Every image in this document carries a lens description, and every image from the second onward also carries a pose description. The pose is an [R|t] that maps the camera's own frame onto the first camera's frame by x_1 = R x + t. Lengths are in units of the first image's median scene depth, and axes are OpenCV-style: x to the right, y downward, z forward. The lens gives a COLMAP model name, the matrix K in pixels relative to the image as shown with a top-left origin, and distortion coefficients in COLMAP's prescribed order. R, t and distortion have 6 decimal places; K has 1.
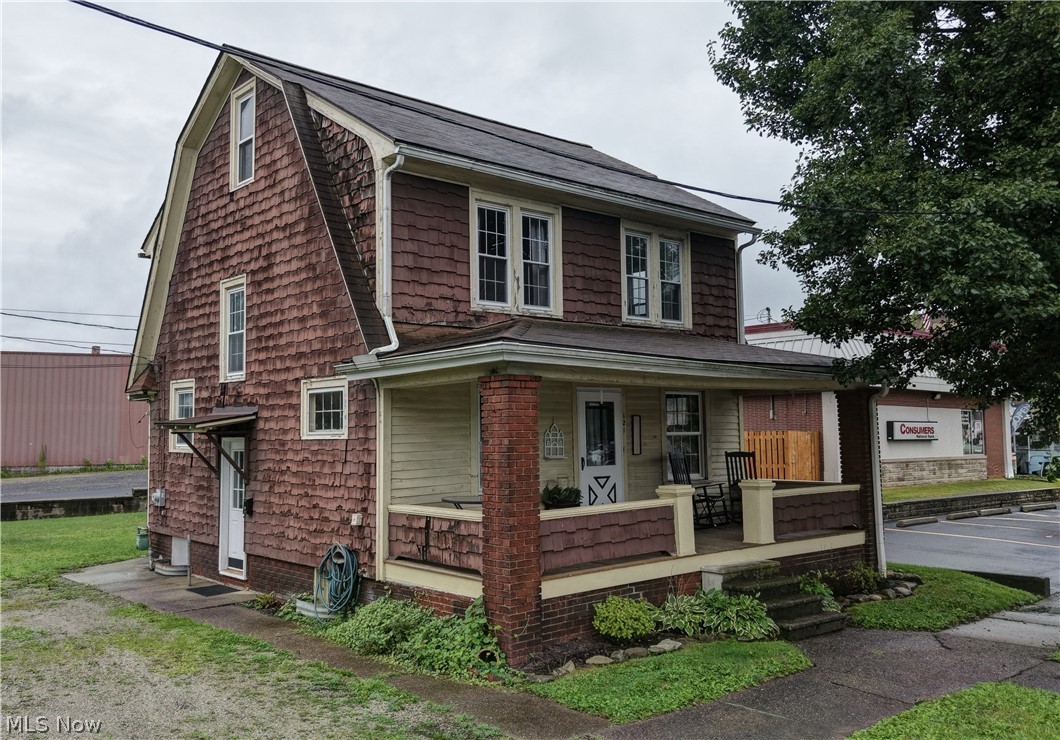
lens RADIAL K [[885.0, 0, 527.5], [0, 885.0, 363.9], [0, 0, 1]] dist [0.098351, -0.003321]
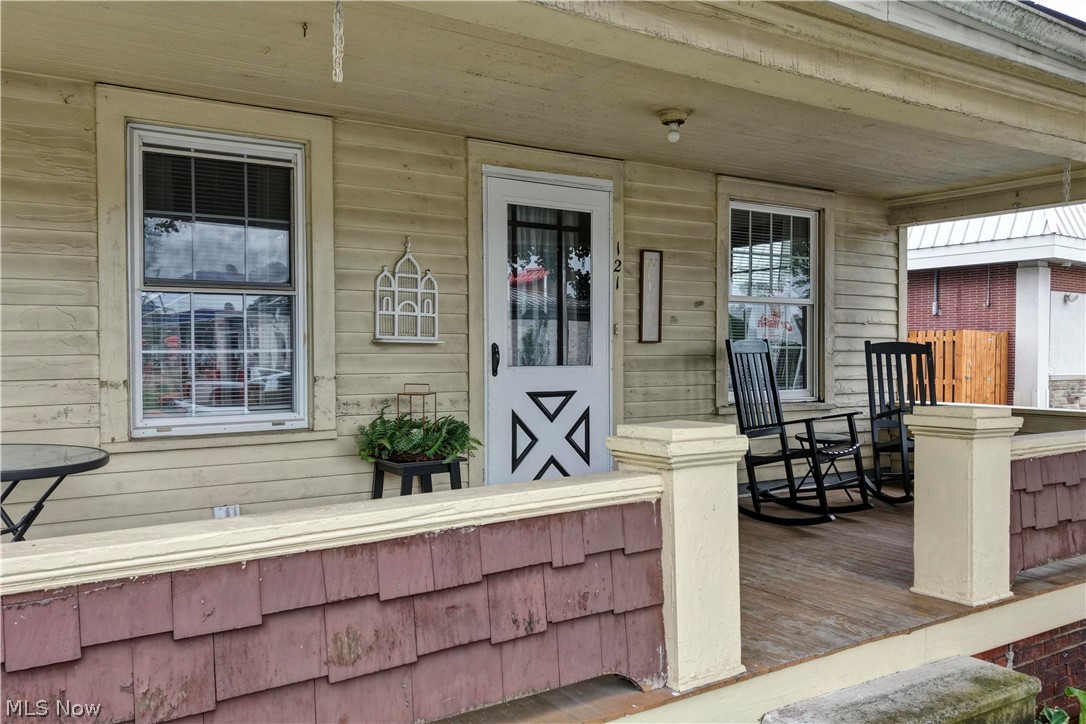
lens RADIAL K [[886.3, 0, 546.3], [0, 886.3, 373.7], [0, 0, 1]] dist [0.025489, -0.007046]
pose [[0.992316, 0.014545, -0.122875, 0.142619], [-0.001605, 0.994496, 0.104762, 0.082327], [0.123723, -0.103760, 0.986877, 0.649442]]
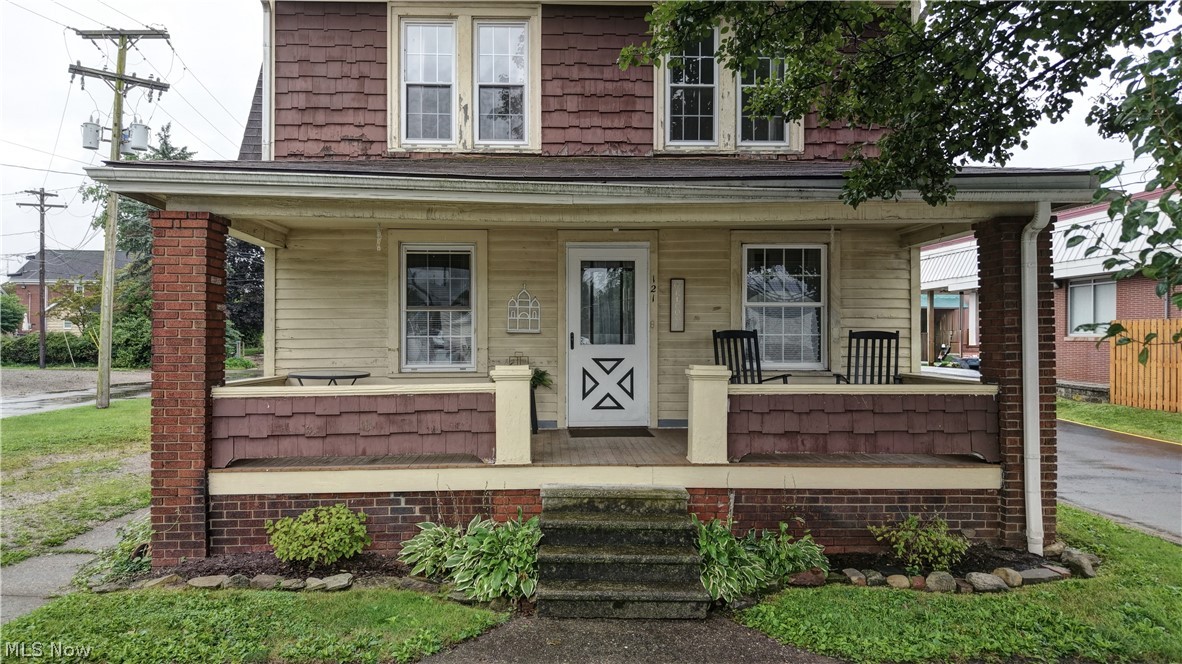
lens RADIAL K [[816.5, 0, 591.0], [0, 816.5, 332.0], [0, 0, 1]] dist [0.031812, -0.000401]
pose [[0.791481, 0.007751, -0.611144, 0.541424], [0.038116, 0.997347, 0.062012, 0.065498], [0.610004, -0.072375, 0.789086, 0.478299]]
